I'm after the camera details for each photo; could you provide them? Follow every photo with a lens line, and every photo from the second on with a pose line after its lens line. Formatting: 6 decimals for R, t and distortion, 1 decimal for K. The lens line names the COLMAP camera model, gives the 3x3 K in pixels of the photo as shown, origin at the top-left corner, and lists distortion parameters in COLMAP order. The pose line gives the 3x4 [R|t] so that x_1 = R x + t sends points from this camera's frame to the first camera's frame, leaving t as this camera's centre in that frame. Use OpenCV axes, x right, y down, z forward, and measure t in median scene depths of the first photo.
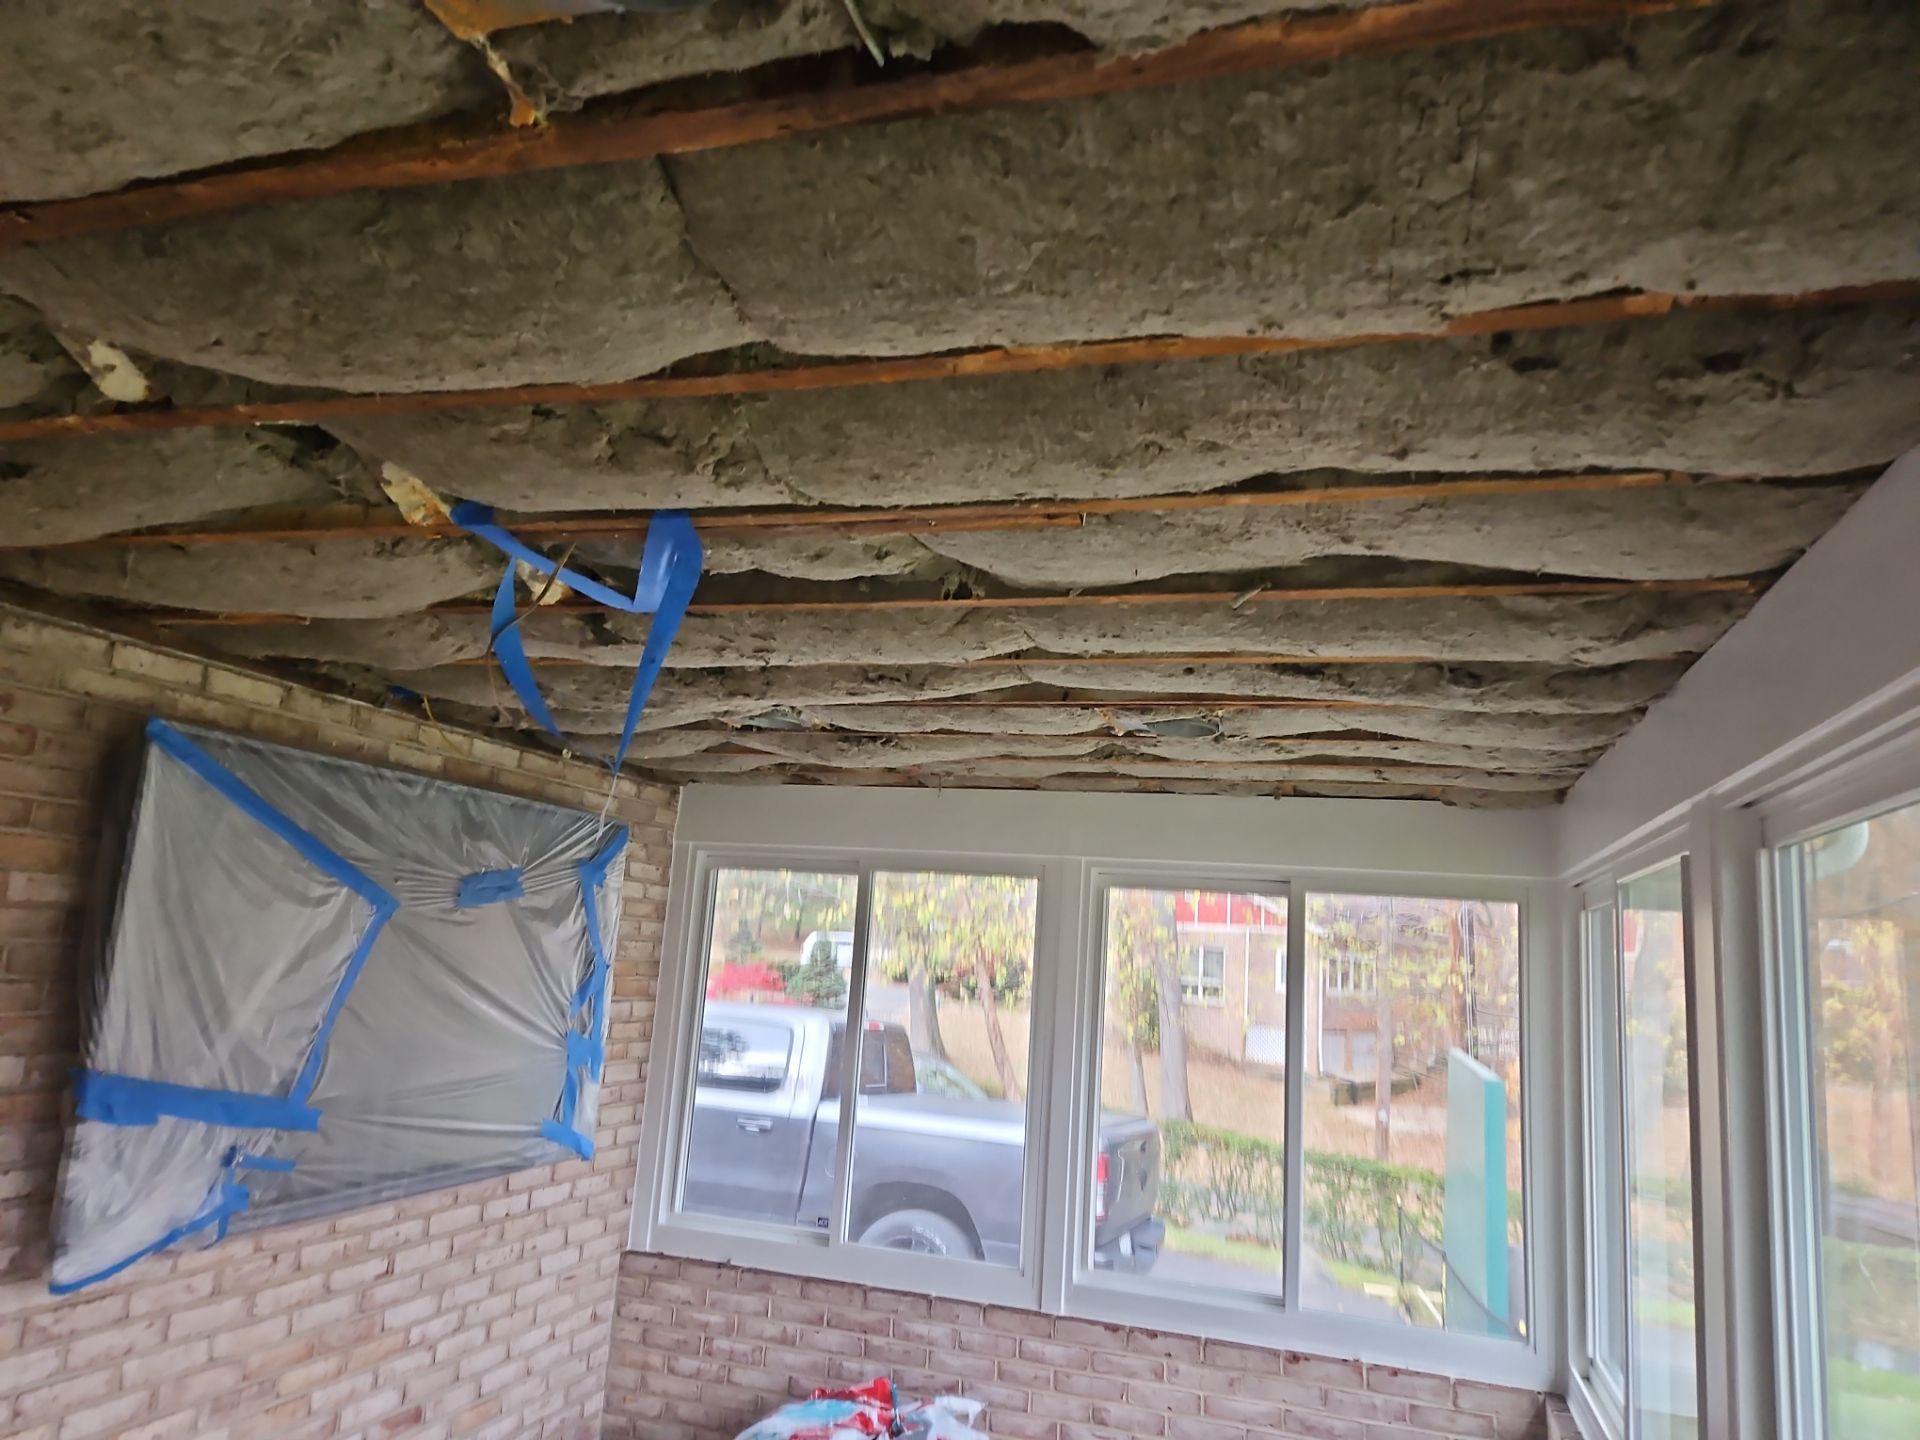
lens RADIAL K [[1283.4, 0, 954.9], [0, 1283.4, 753.4], [0, 0, 1]] dist [0.097294, -0.084414]
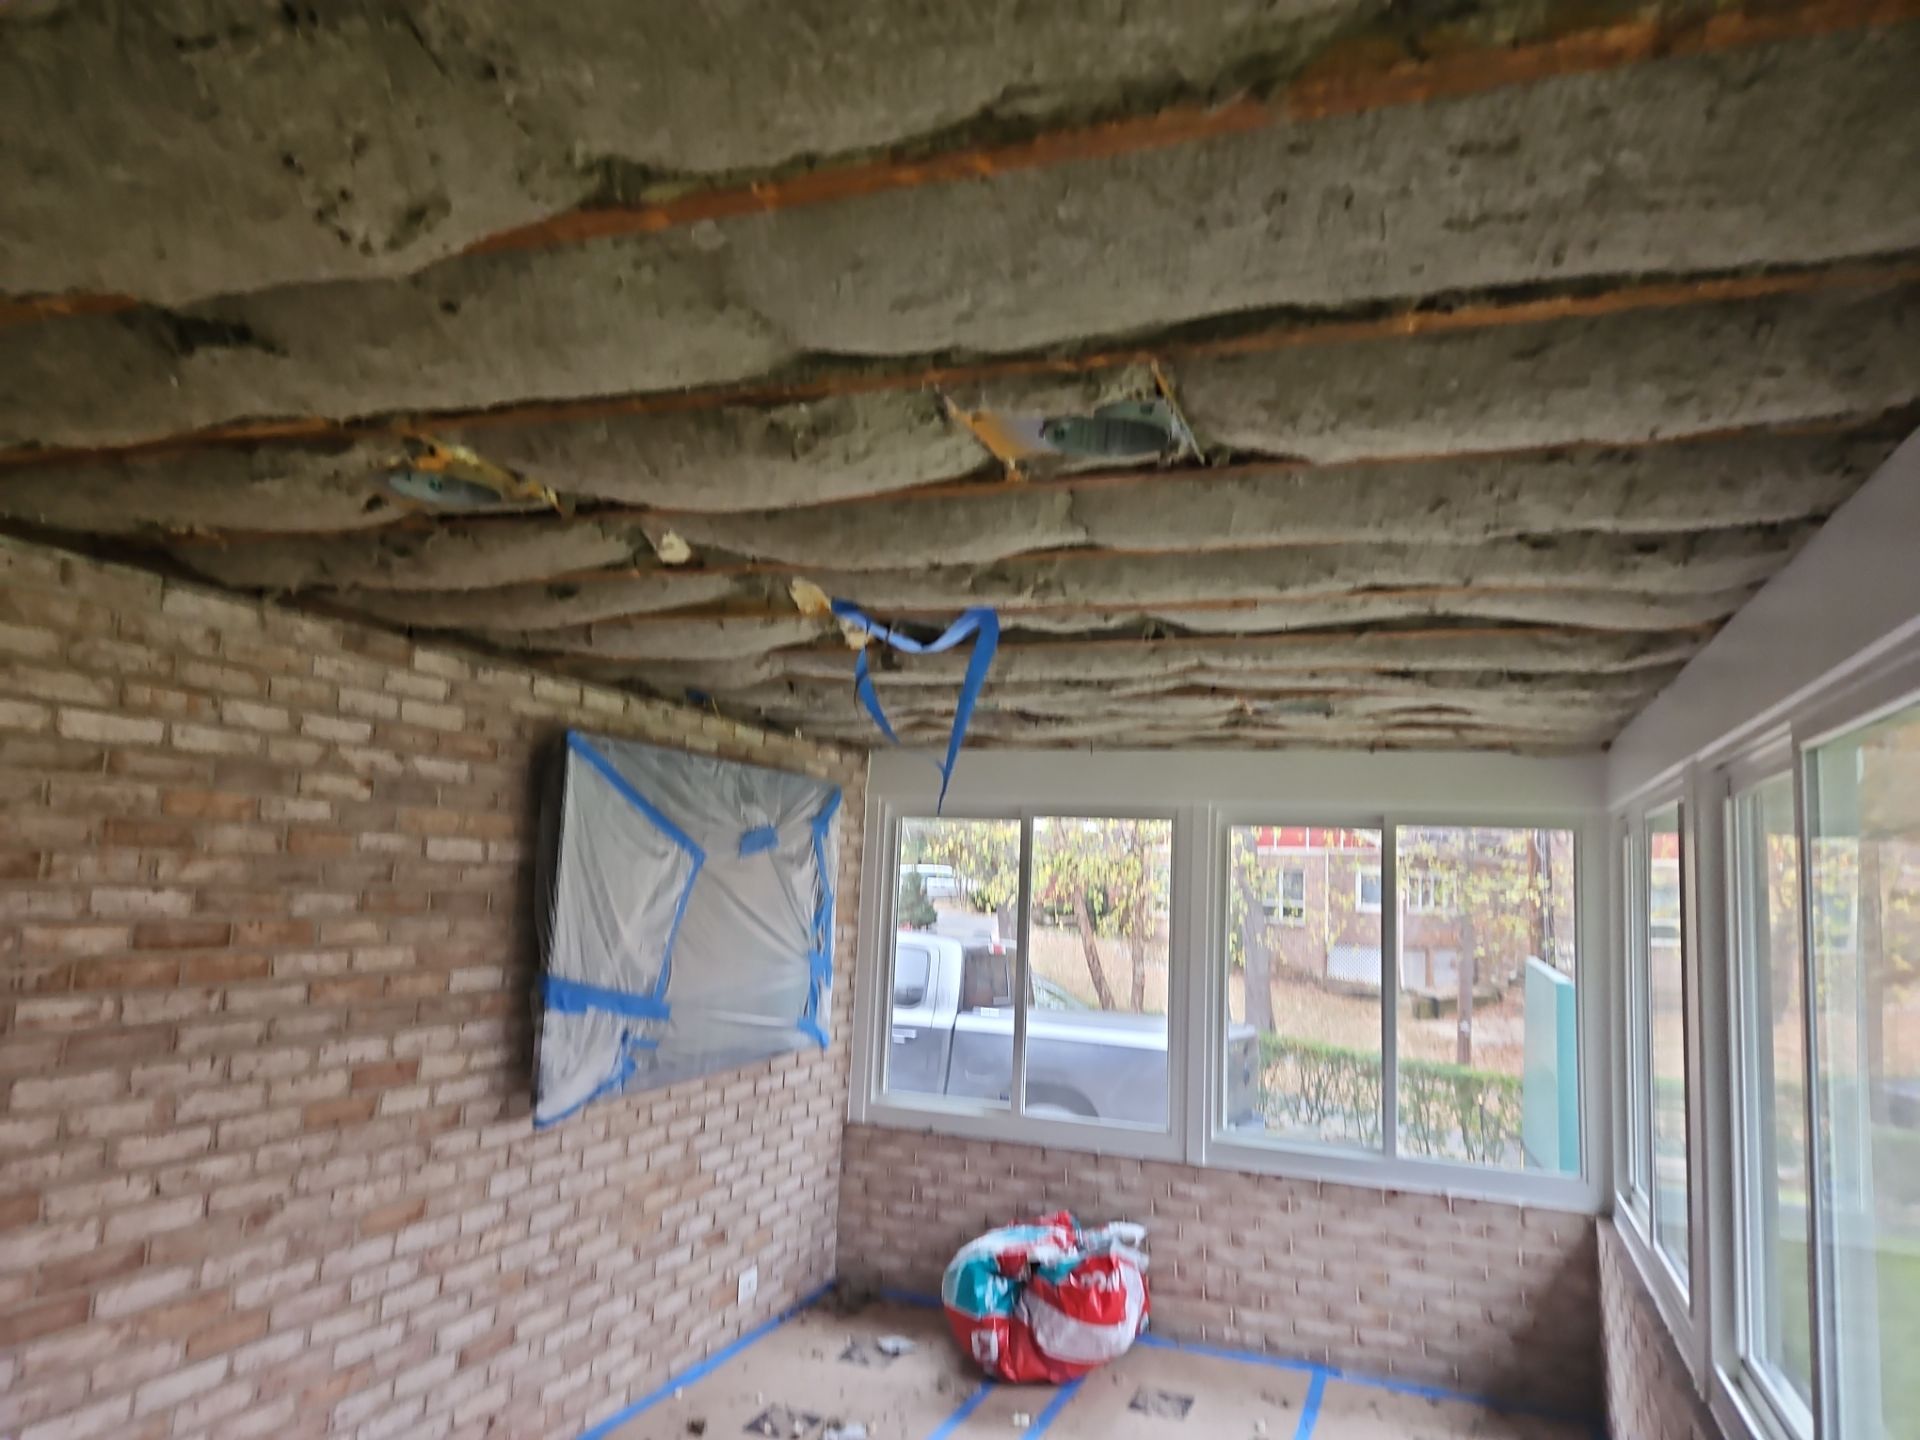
lens RADIAL K [[1283.4, 0, 954.9], [0, 1283.4, 753.4], [0, 0, 1]] dist [0.097294, -0.084414]
pose [[0.998099, -0.030236, -0.053705, -0.085573], [0.033080, 0.998052, 0.052890, -0.044502], [0.052001, -0.054566, 0.997155, -0.265349]]
